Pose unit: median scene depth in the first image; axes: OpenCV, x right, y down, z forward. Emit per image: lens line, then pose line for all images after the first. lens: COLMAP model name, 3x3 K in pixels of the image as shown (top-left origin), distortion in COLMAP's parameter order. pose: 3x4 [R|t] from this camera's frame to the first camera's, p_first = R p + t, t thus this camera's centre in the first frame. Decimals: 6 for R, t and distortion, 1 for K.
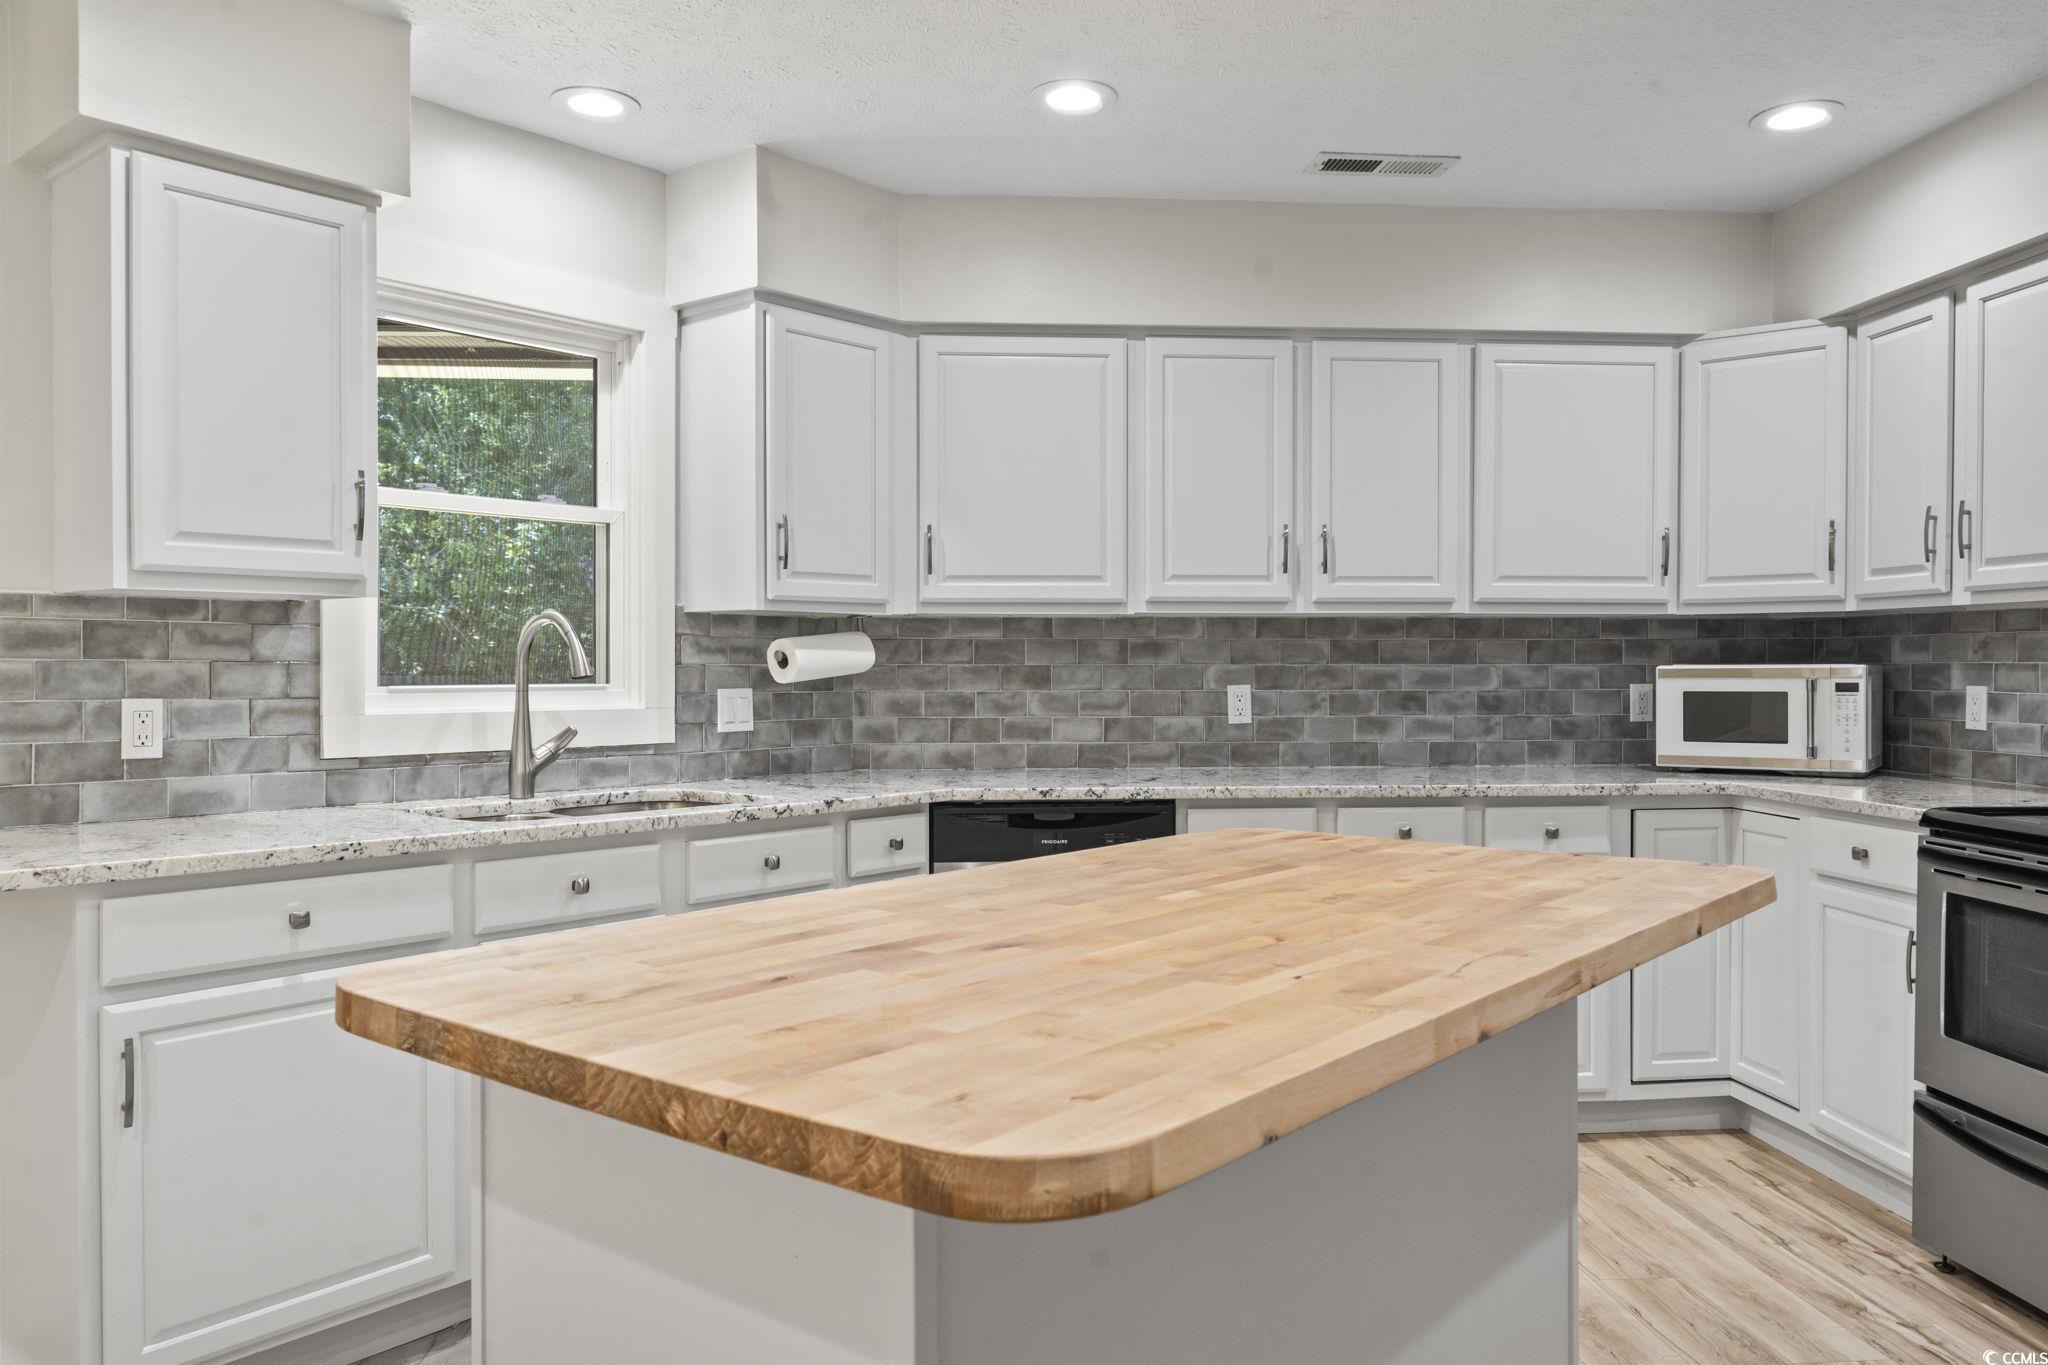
lens RADIAL K [[1470.4, 0, 1008.2], [0, 1470.4, 680.3], [0, 0, 1]] dist [-0.003145, 0.012185]
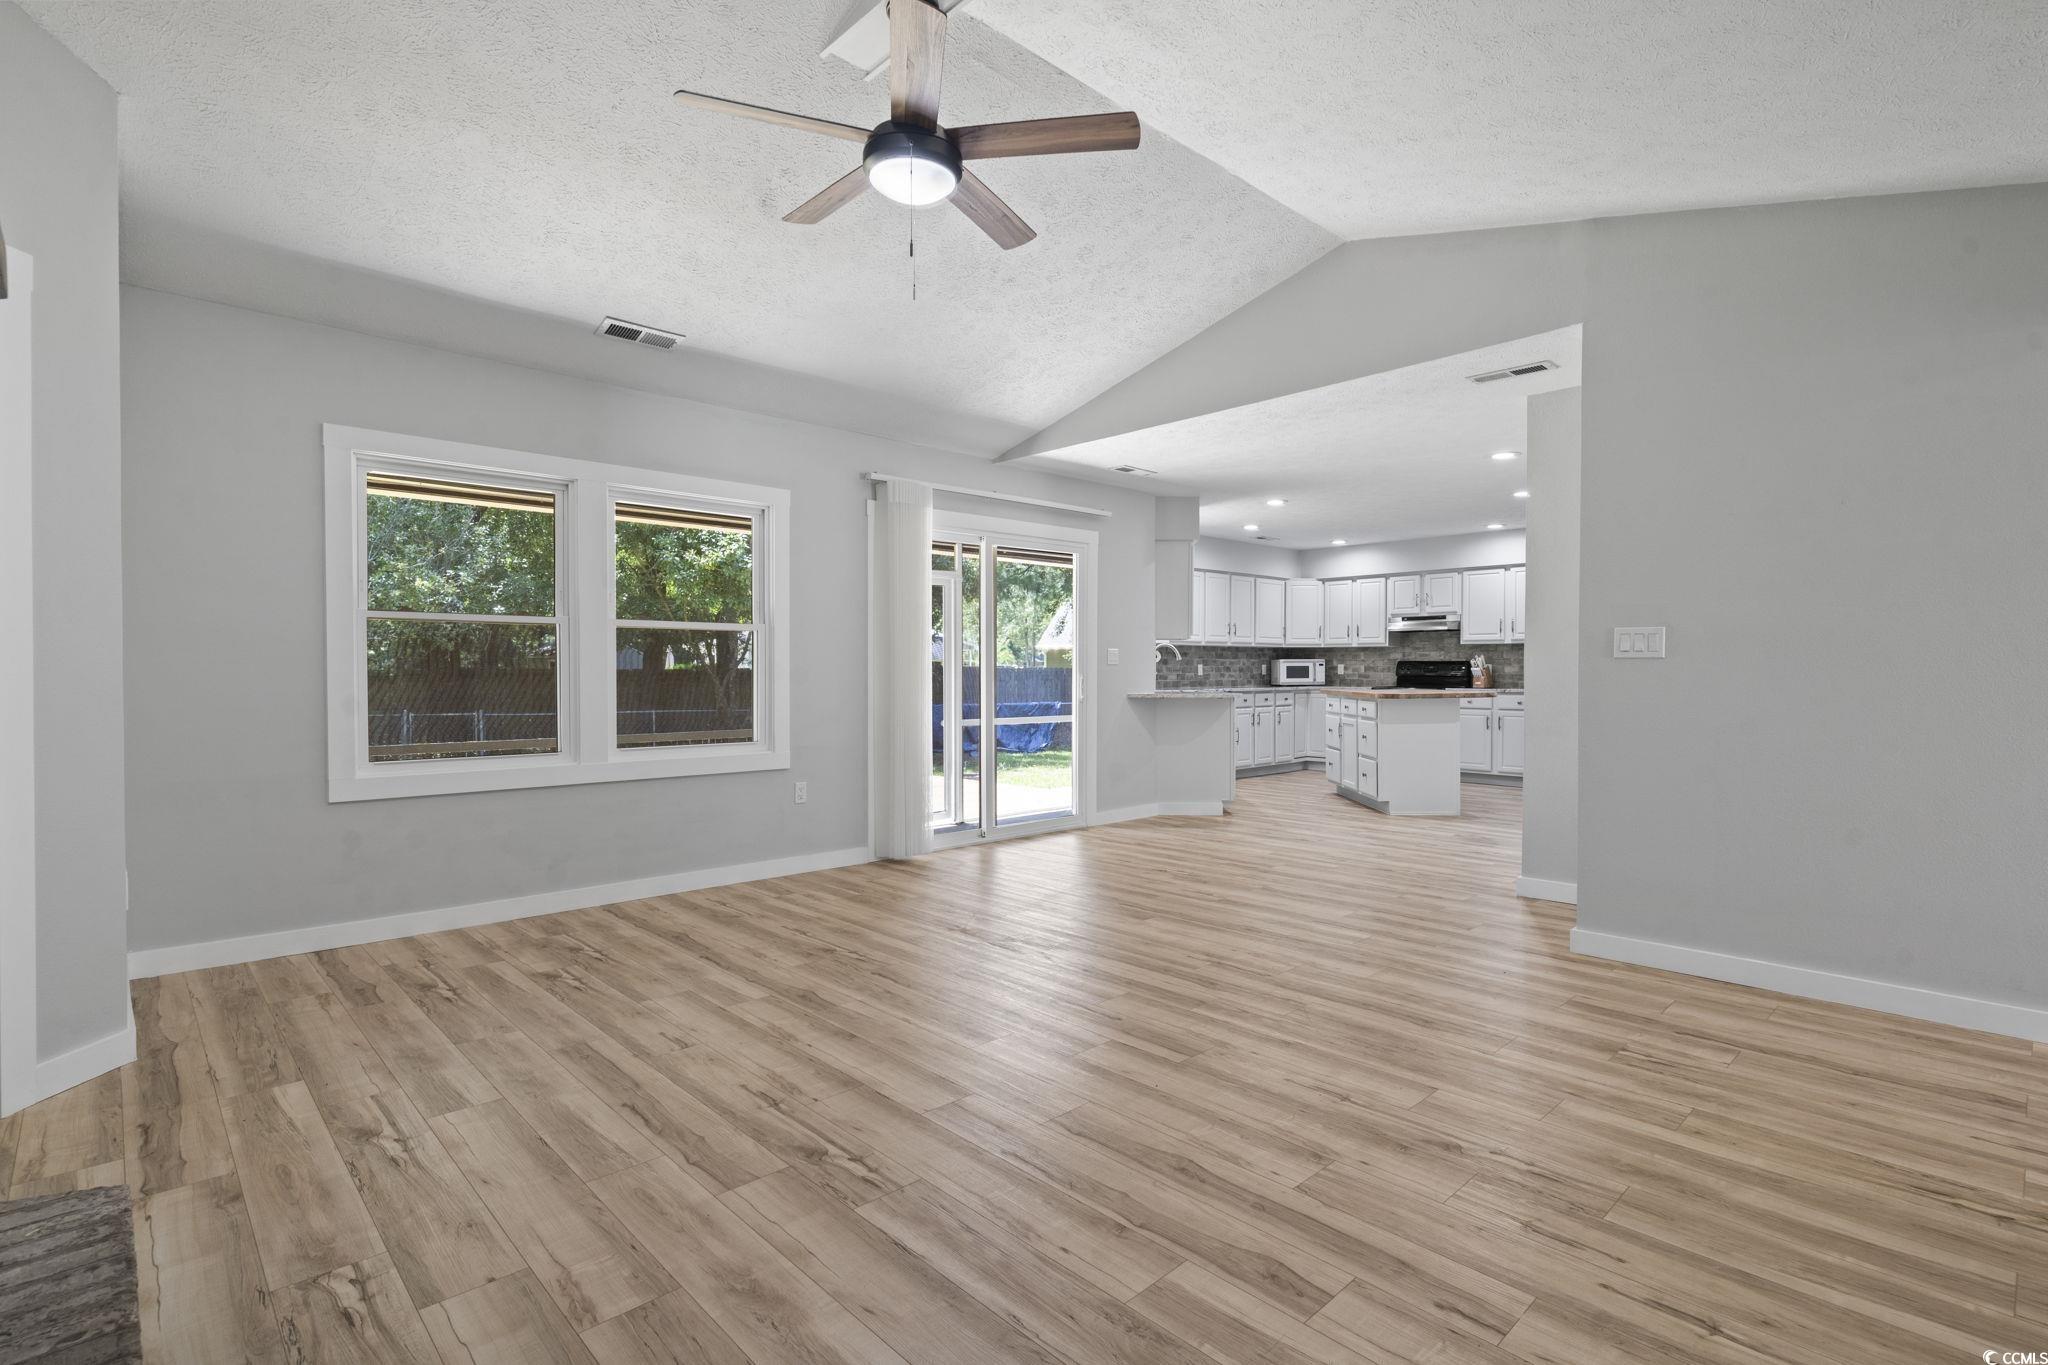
lens RADIAL K [[984.5, 0, 1025.5], [0, 984.5, 680.1], [0, 0, 1]] dist [0.000228, 0.001166]
pose [[0.775795, -0.007498, 0.630941, -2.228725], [0.007707, 0.999967, 0.002407, 0.042183], [-0.630938, 0.002996, 0.775827, -0.805309]]
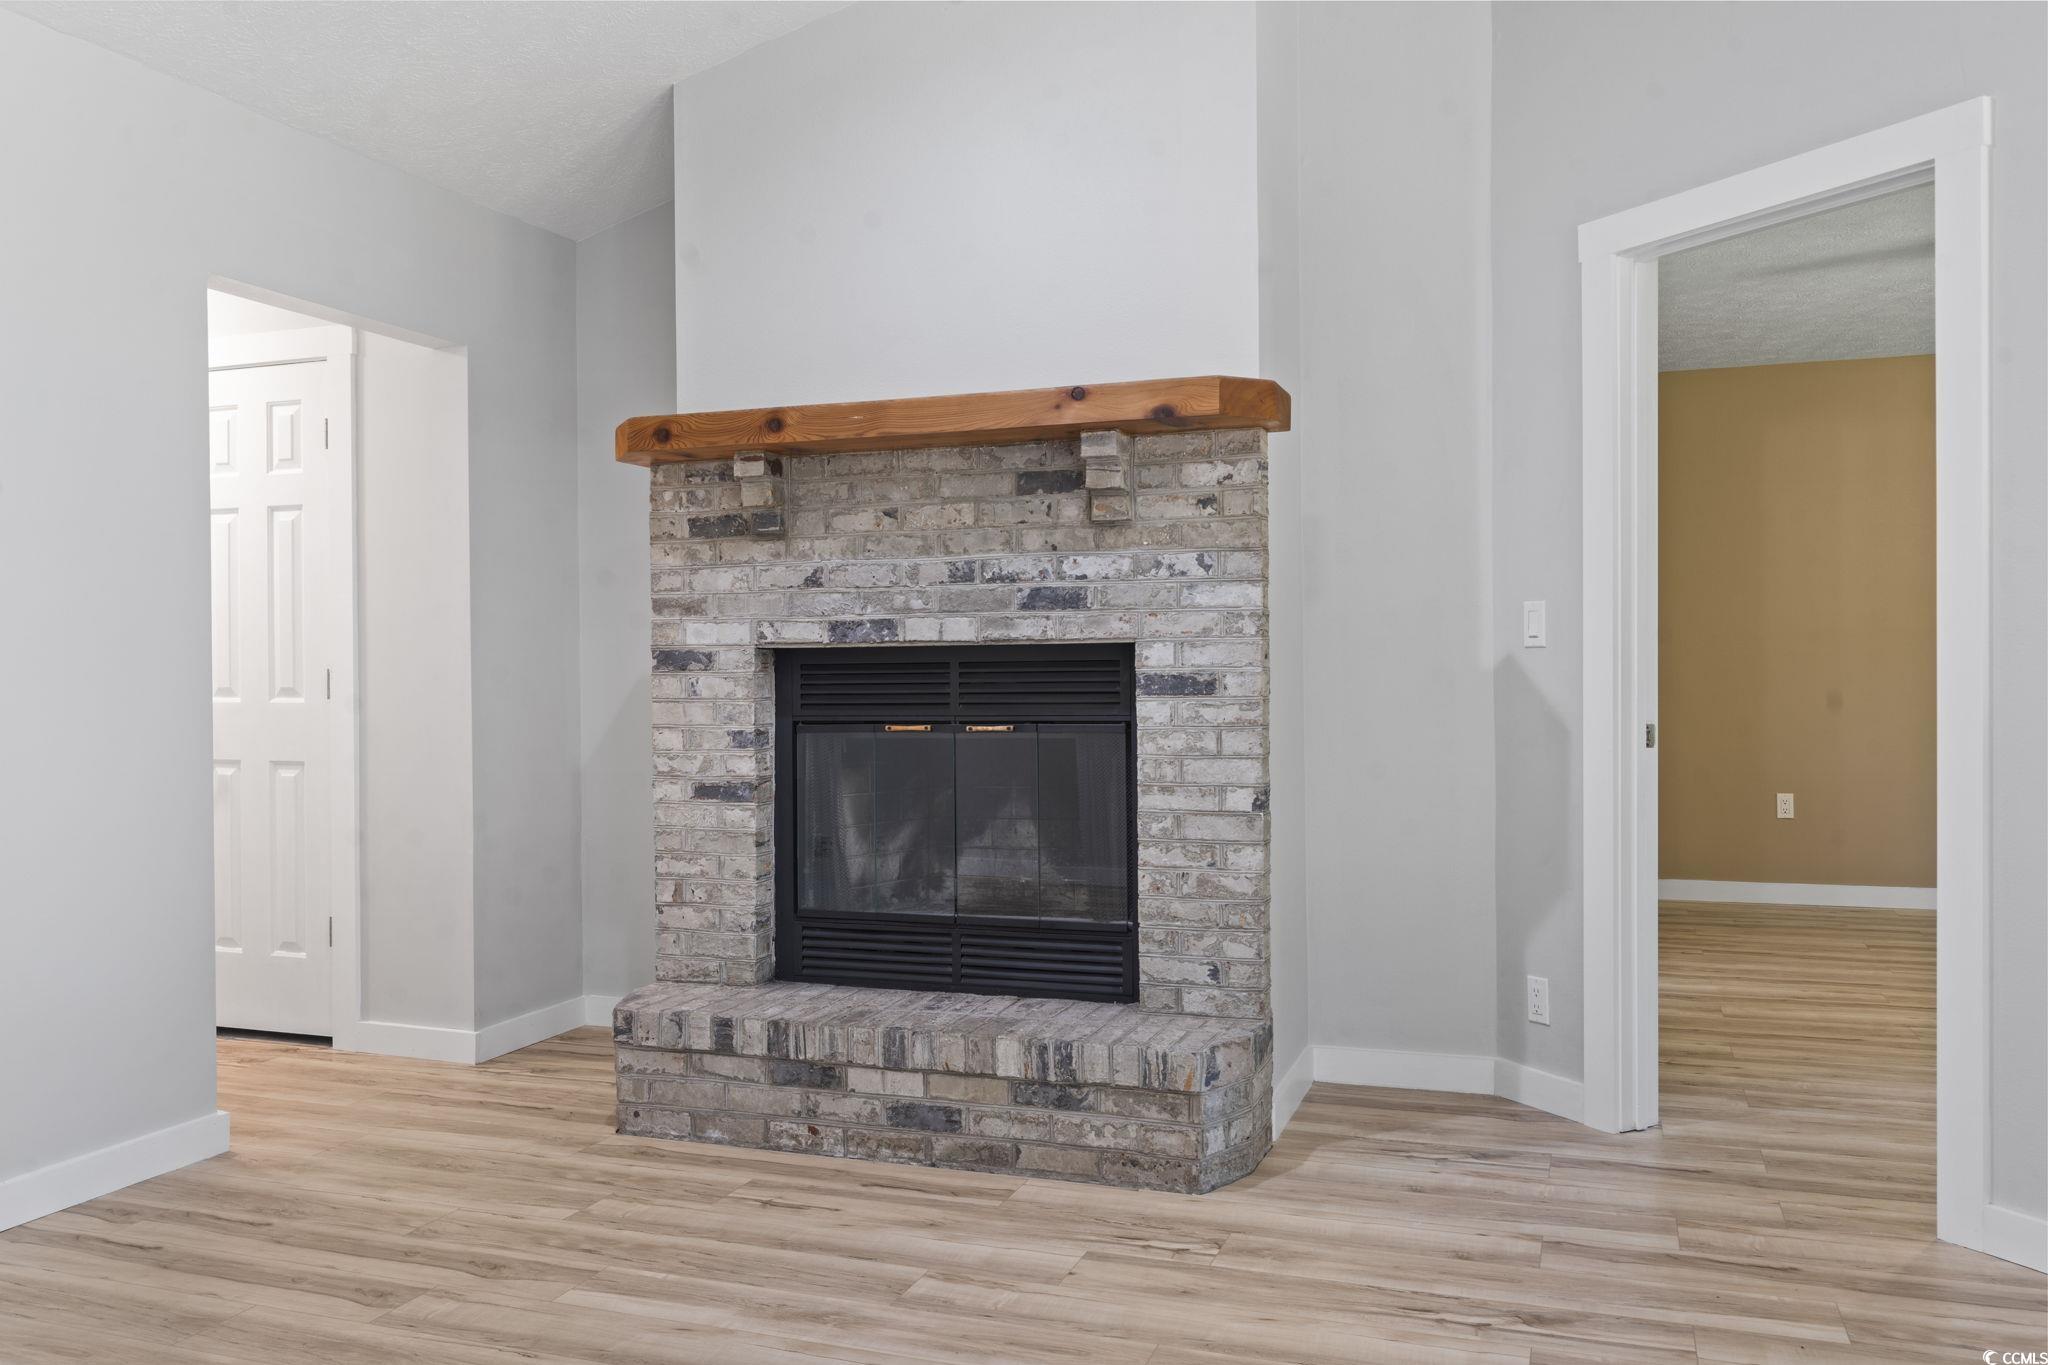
lens RADIAL K [[1599.2, 0, 1010.3], [0, 1599.2, 674.8], [0, 0, 1]] dist [0.003196, 0.004754]
pose [[-0.423106, 0.005496, -0.906063, -1.294753], [0.000780, 0.999983, 0.005702, 0.032492], [0.906080, 0.001706, -0.423104, 0.149736]]
